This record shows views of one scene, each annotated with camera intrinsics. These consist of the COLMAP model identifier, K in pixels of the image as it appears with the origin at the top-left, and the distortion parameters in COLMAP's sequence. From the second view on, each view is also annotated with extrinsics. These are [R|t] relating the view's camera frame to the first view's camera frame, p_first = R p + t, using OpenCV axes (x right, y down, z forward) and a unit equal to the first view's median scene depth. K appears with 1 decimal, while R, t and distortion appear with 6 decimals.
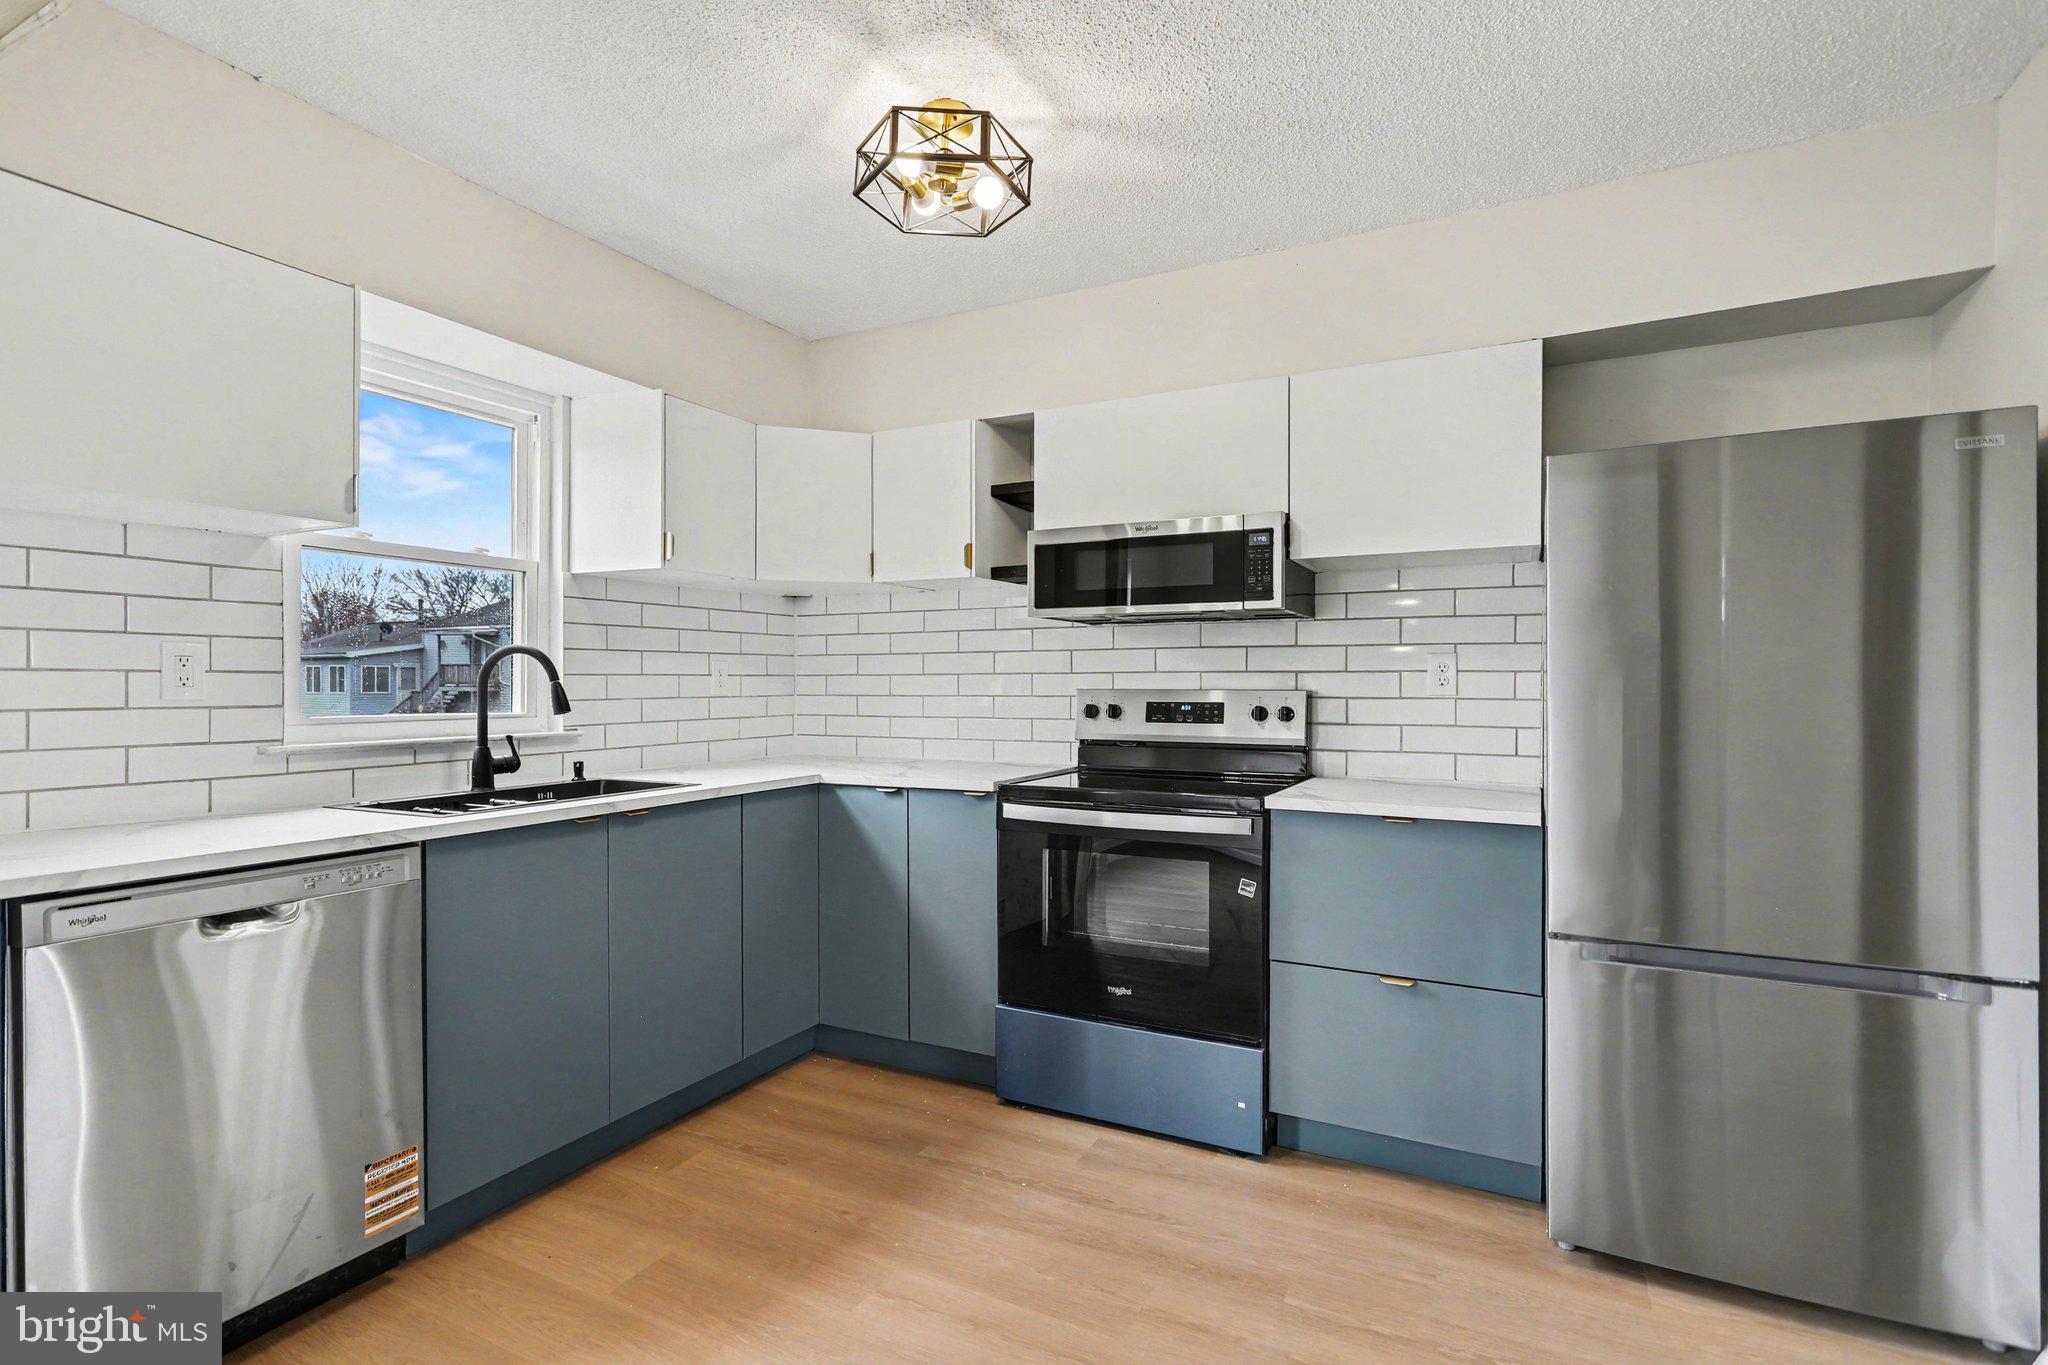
lens RADIAL K [[974.2, 0, 1002.3], [0, 974.2, 685.6], [0, 0, 1]] dist [-0.004434, 0.003458]
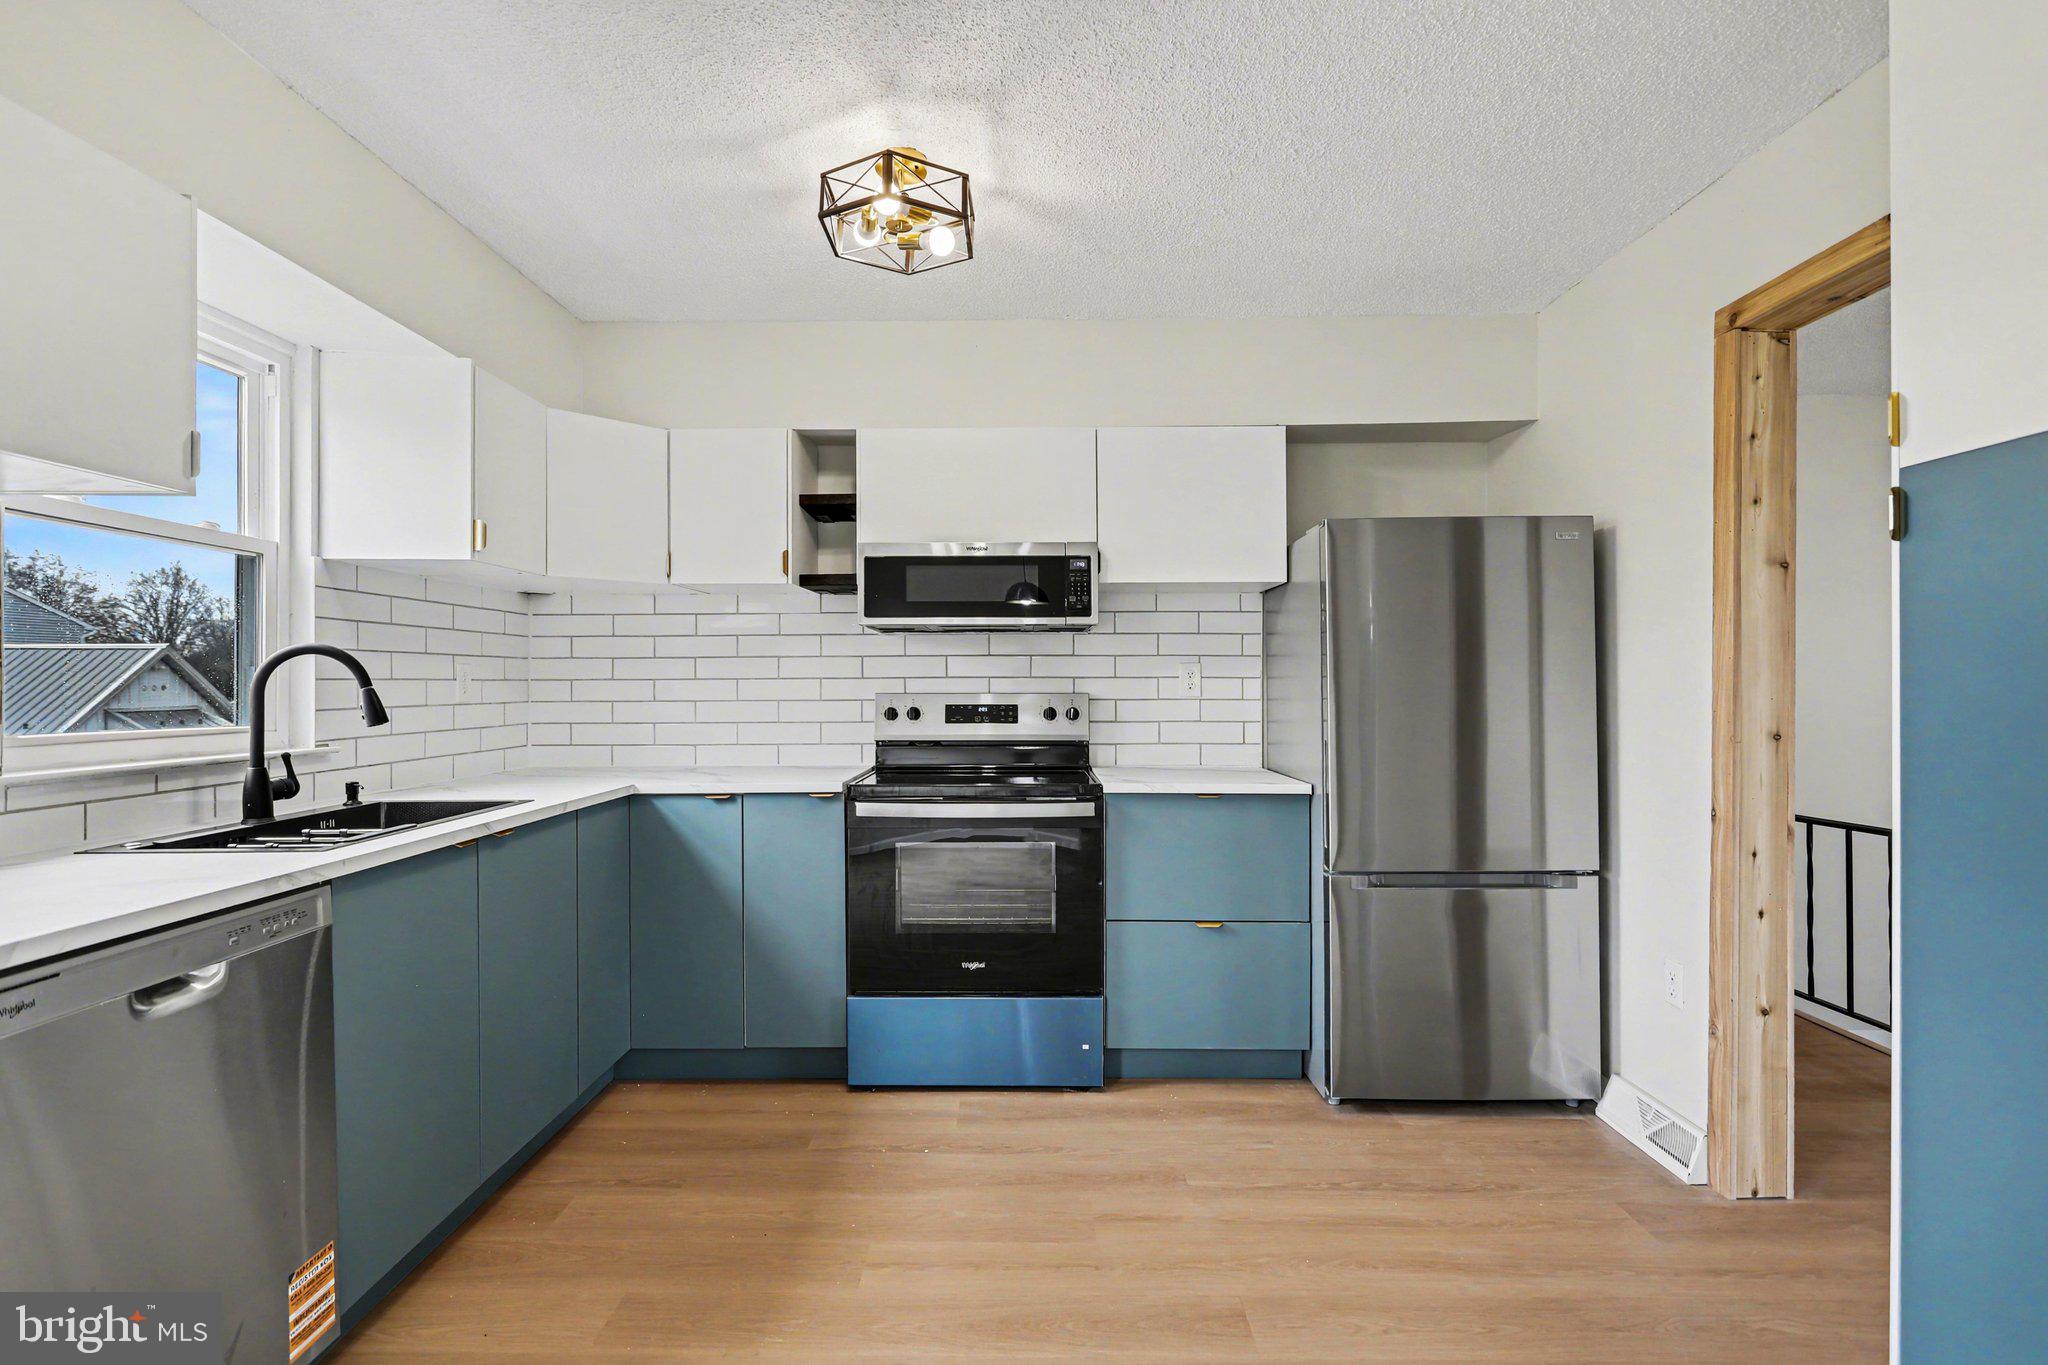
lens RADIAL K [[974.2, 0, 993.8], [0, 974.2, 684.4], [0, 0, 1]] dist [-0.004434, 0.003458]
pose [[0.895422, -0.001306, 0.445216, -0.348172], [0.003467, 0.999986, -0.004038, -0.001843], [-0.445204, 0.005160, 0.895414, -0.005320]]
